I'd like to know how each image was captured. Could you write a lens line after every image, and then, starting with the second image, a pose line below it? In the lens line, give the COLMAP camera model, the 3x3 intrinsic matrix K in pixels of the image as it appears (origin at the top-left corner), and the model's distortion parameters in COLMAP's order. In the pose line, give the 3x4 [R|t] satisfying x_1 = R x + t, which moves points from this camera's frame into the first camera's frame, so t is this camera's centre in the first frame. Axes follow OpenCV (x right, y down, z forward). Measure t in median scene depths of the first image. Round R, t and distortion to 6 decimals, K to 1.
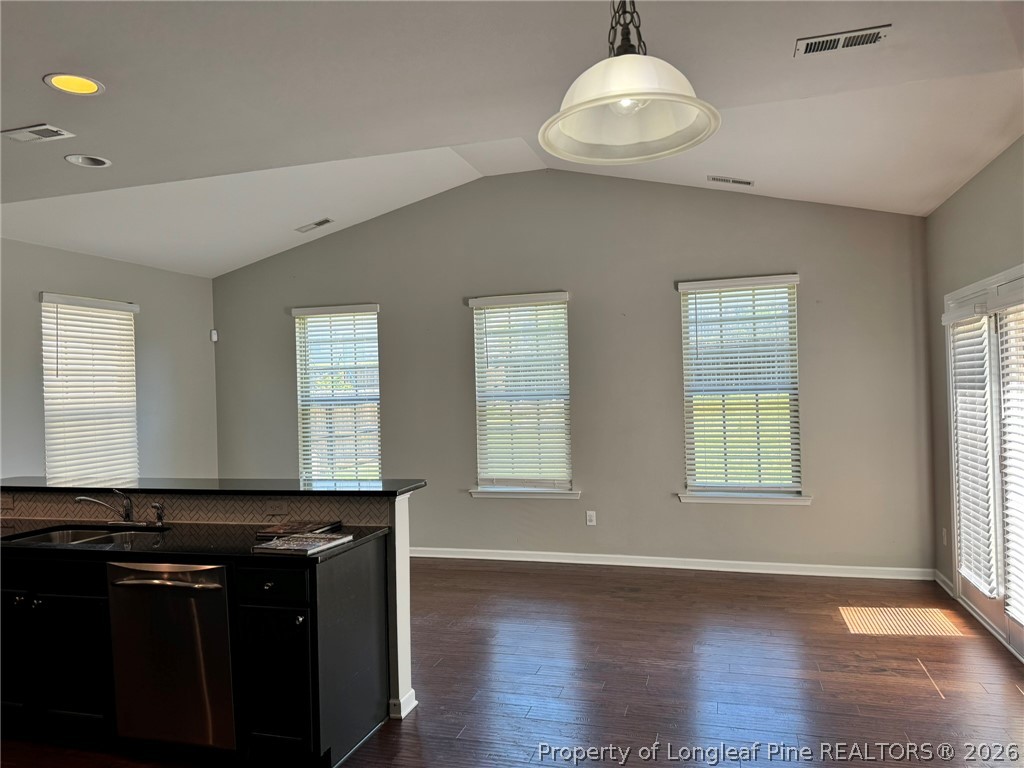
lens RADIAL K [[724.2, 0, 510.1], [0, 724.2, 392.7], [0, 0, 1]] dist [0.035186, -0.018876]
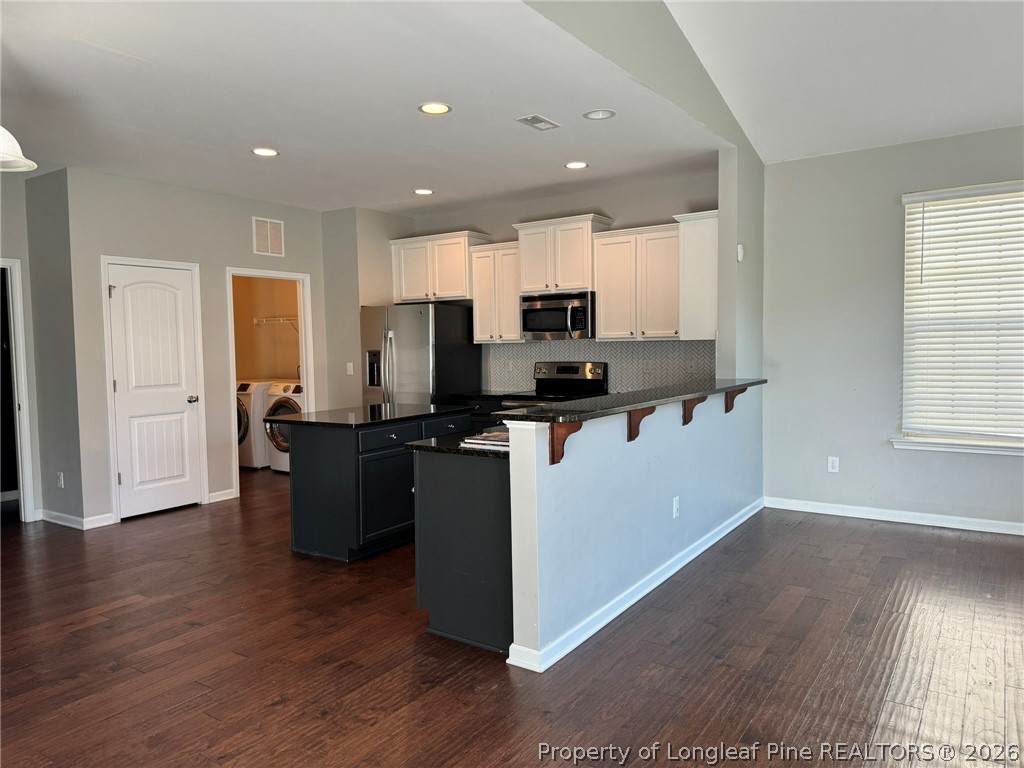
lens RADIAL K [[724.2, 0, 516.8], [0, 724.2, 386.8], [0, 0, 1]] dist [0.035186, -0.018876]
pose [[-0.274980, 0.087870, -0.957426, 0.313218], [0.022869, 0.996131, 0.084854, 0.013685], [0.961178, 0.001437, -0.275925, 0.577705]]
